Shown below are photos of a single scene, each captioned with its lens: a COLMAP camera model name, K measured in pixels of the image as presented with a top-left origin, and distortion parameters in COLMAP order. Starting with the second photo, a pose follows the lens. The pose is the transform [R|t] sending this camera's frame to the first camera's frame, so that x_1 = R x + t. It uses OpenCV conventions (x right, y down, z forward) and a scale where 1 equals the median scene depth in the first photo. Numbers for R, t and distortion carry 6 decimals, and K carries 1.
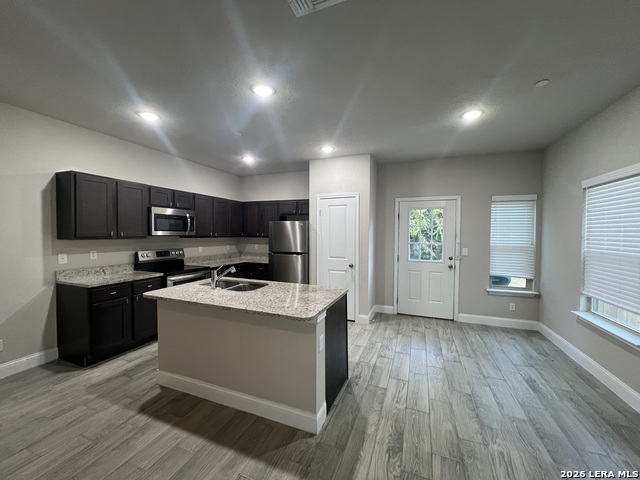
lens RADIAL K [[255.7, 0, 318.8], [0, 255.7, 240.0], [0, 0, 1]] dist [0.001705, -0.000072]
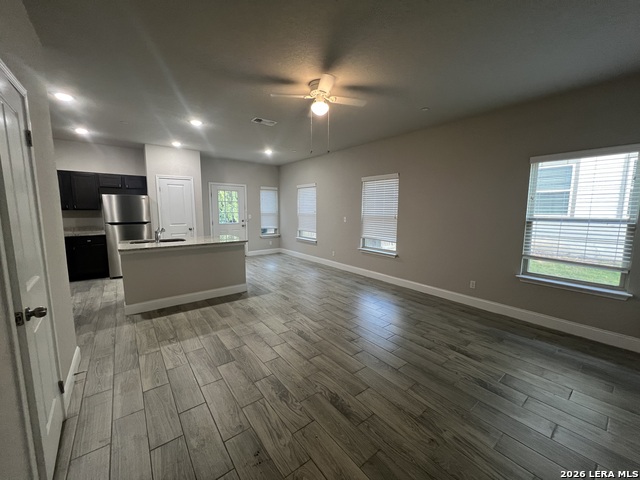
lens RADIAL K [[255.7, 0, 319.9], [0, 255.7, 238.8], [0, 0, 1]] dist [0.001705, -0.000072]
pose [[0.511850, -0.106588, 0.852437, -0.733336], [0.021872, 0.993568, 0.111102, 0.012758], [-0.858796, -0.038223, 0.510889, -0.347879]]
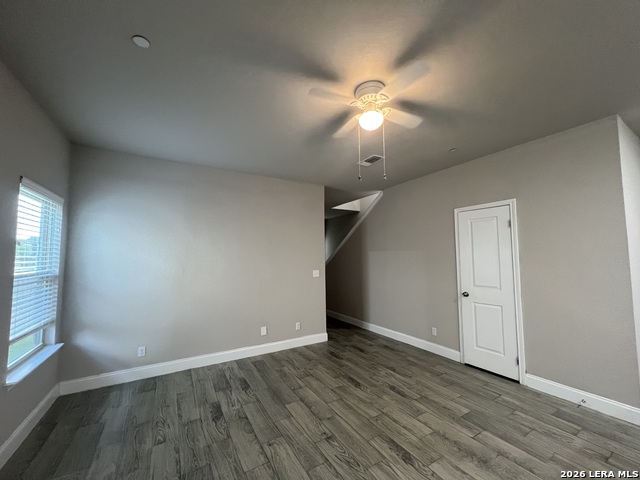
lens RADIAL K [[255.7, 0, 324.2], [0, 255.7, 242.6], [0, 0, 1]] dist [0.001705, -0.000072]
pose [[-0.602392, -0.050449, -0.796605, 0.309024], [-0.020822, 0.998654, -0.047500, 0.002367], [0.797929, -0.012027, -0.602632, 0.227288]]
